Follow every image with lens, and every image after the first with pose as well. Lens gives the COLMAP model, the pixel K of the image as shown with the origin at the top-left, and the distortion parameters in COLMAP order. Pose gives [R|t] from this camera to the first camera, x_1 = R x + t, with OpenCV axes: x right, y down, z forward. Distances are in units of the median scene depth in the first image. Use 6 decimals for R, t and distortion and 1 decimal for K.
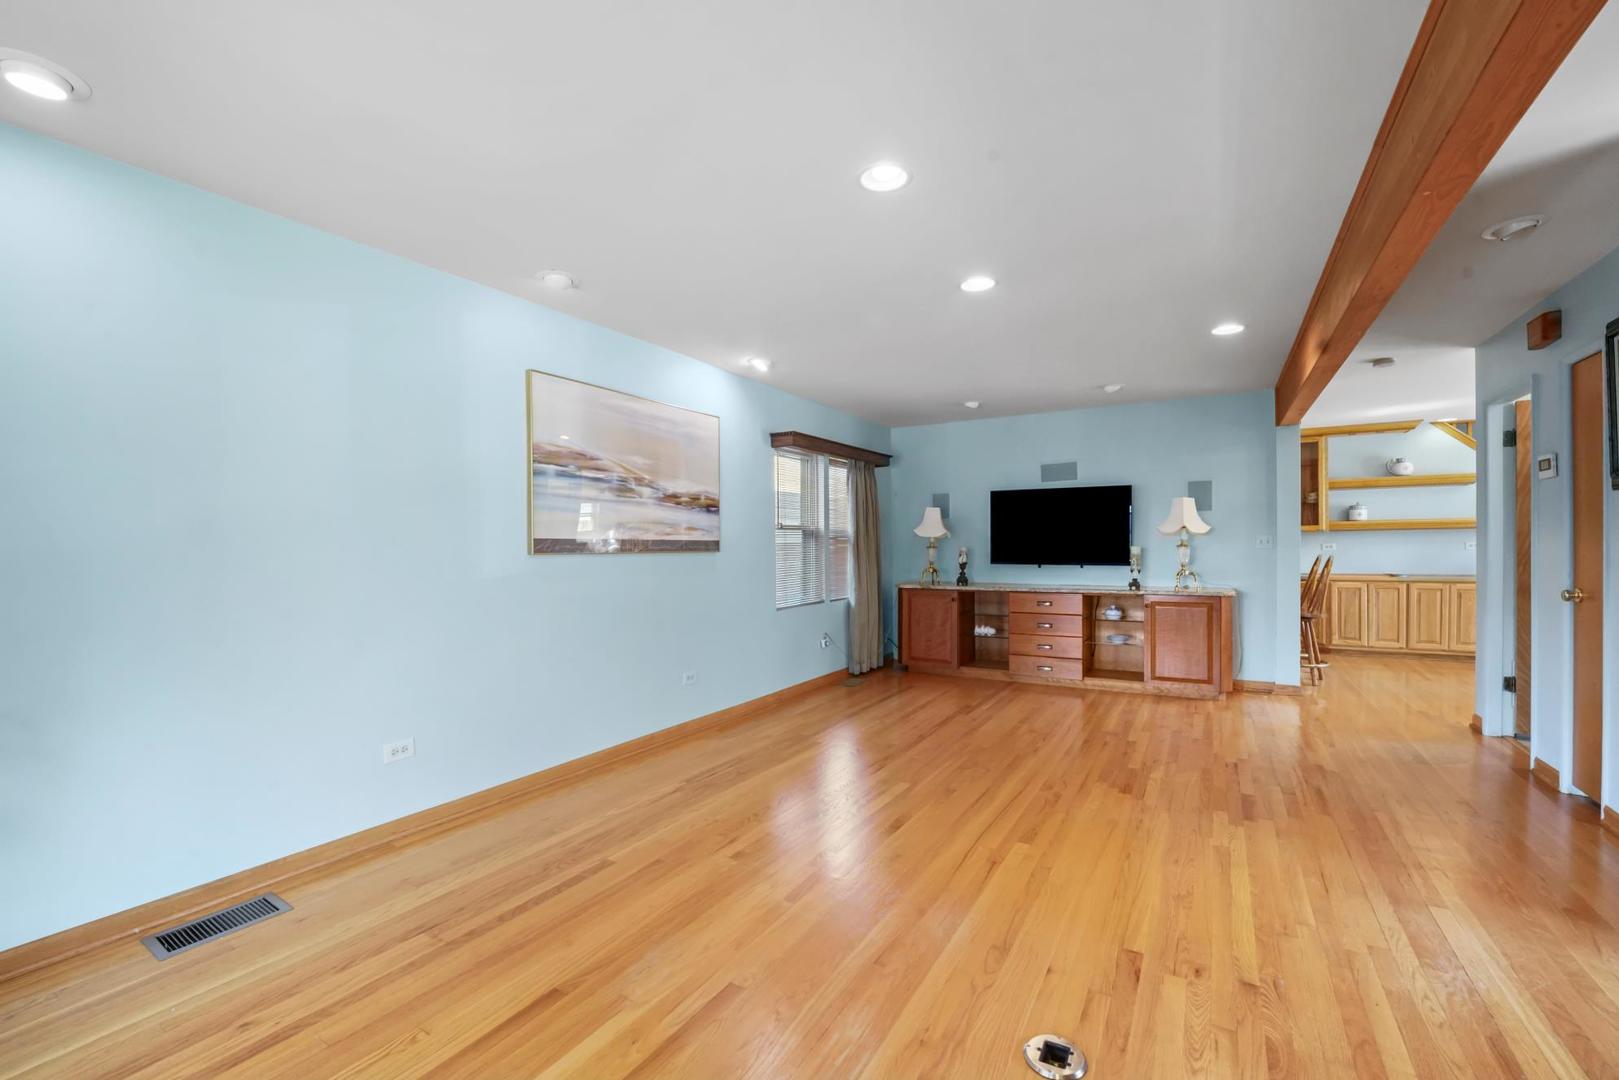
lens RADIAL K [[677.5, 0, 806.9], [0, 677.5, 547.5], [0, 0, 1]] dist [-0.013246, -0.000190]
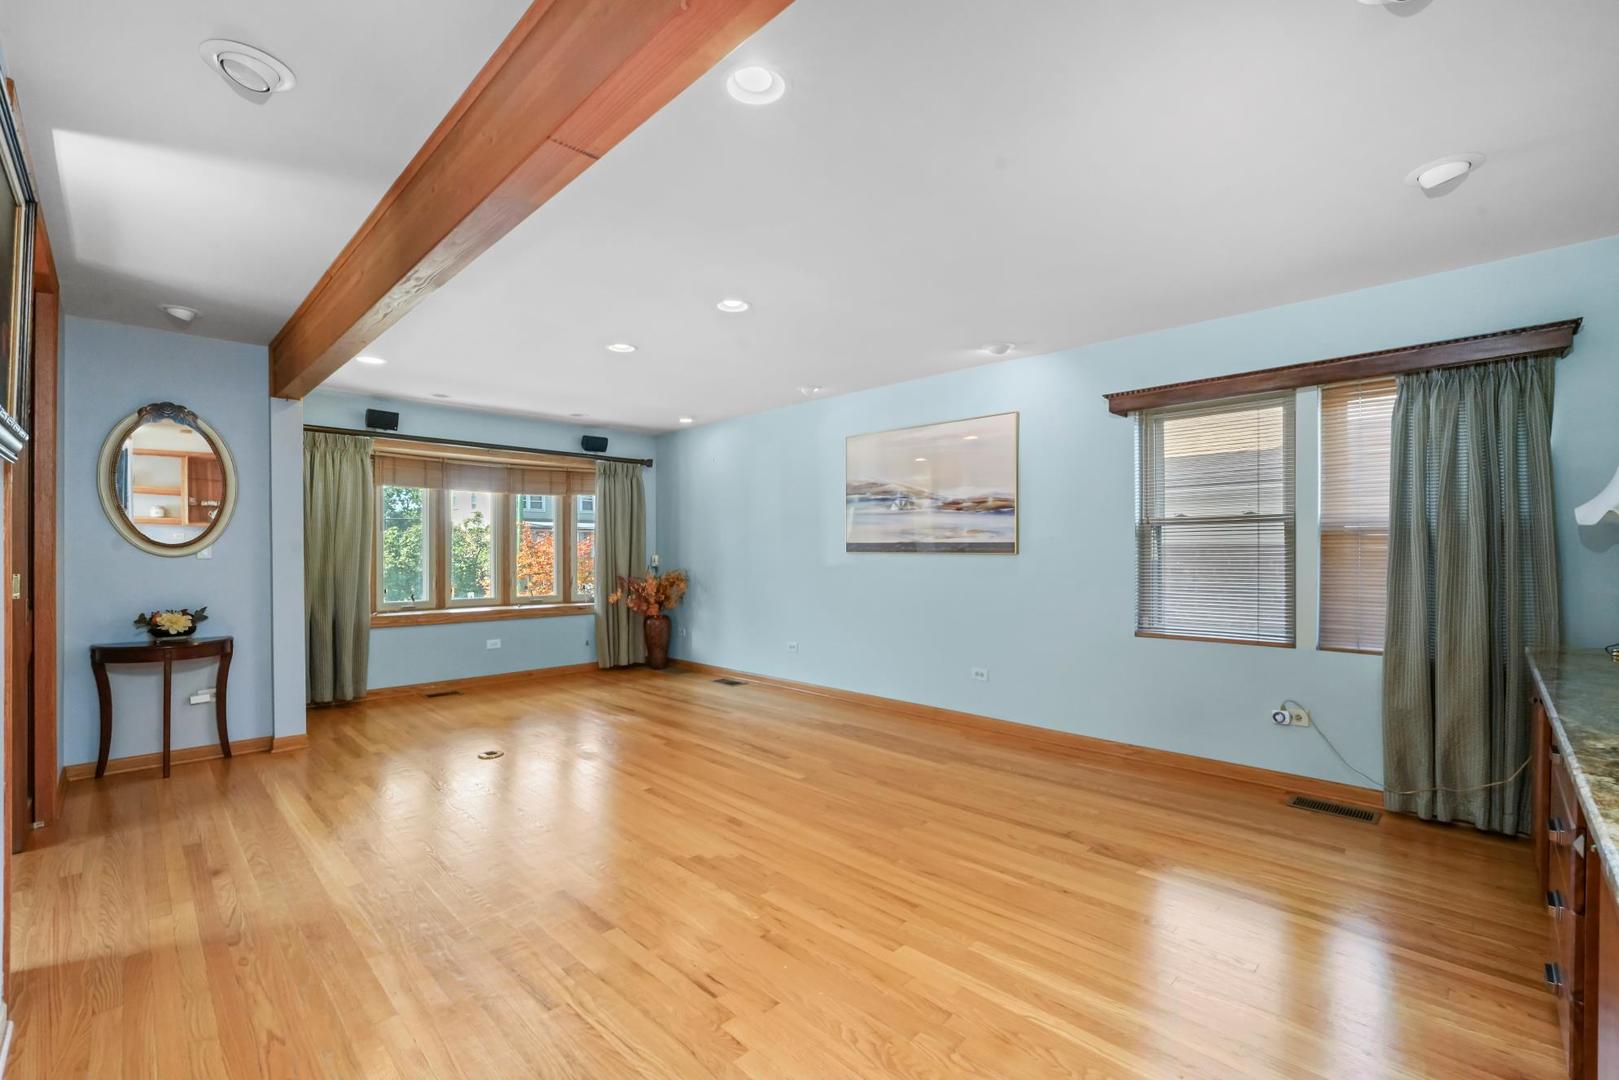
lens RADIAL K [[715.4, 0, 809.5], [0, 715.4, 540.0], [0, 0, 1]] dist [0.000537, 0.000088]
pose [[-0.249368, -0.006835, -0.968385, 0.974154], [-0.002299, 0.999976, -0.006466, -0.006709], [0.968406, 0.000614, -0.249378, 1.035548]]
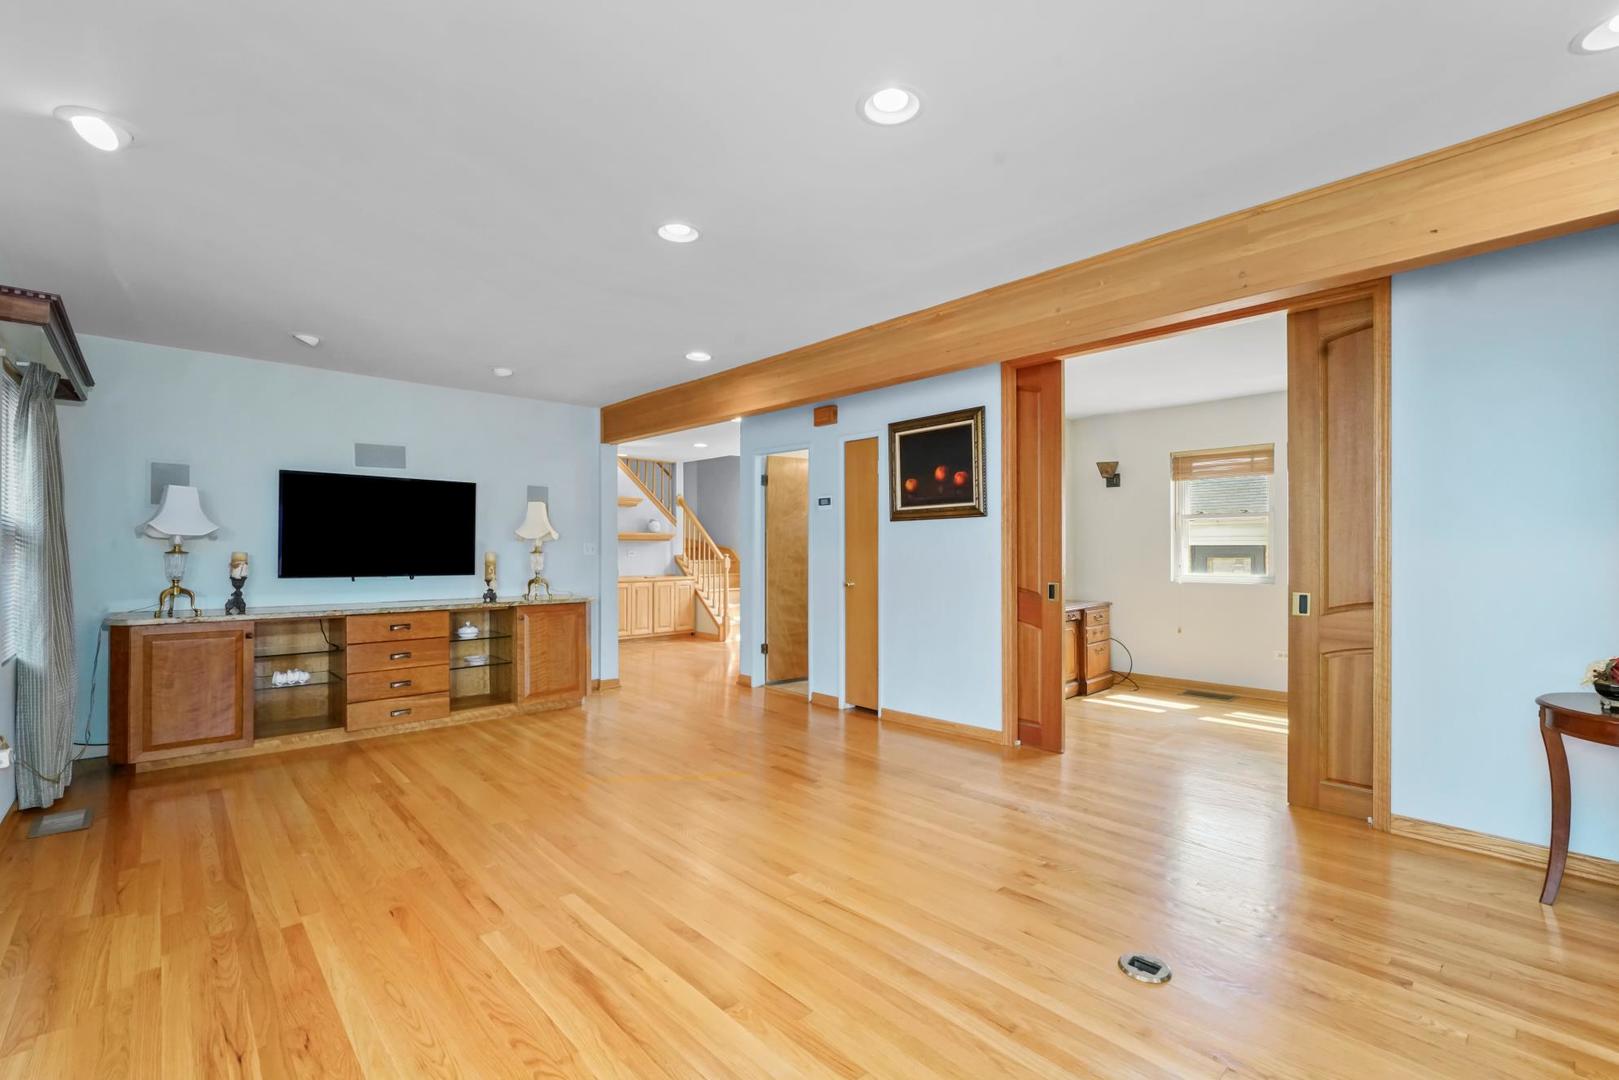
lens RADIAL K [[709.3, 0, 809.5], [0, 709.3, 540.0], [0, 0, 1]] dist [-0.004120, -0.000457]
pose [[0.279923, 0.021983, 0.959771, -0.389835], [-0.001146, 0.999745, -0.022564, 0.002753], [-0.960022, 0.005216, 0.279877, 0.451252]]
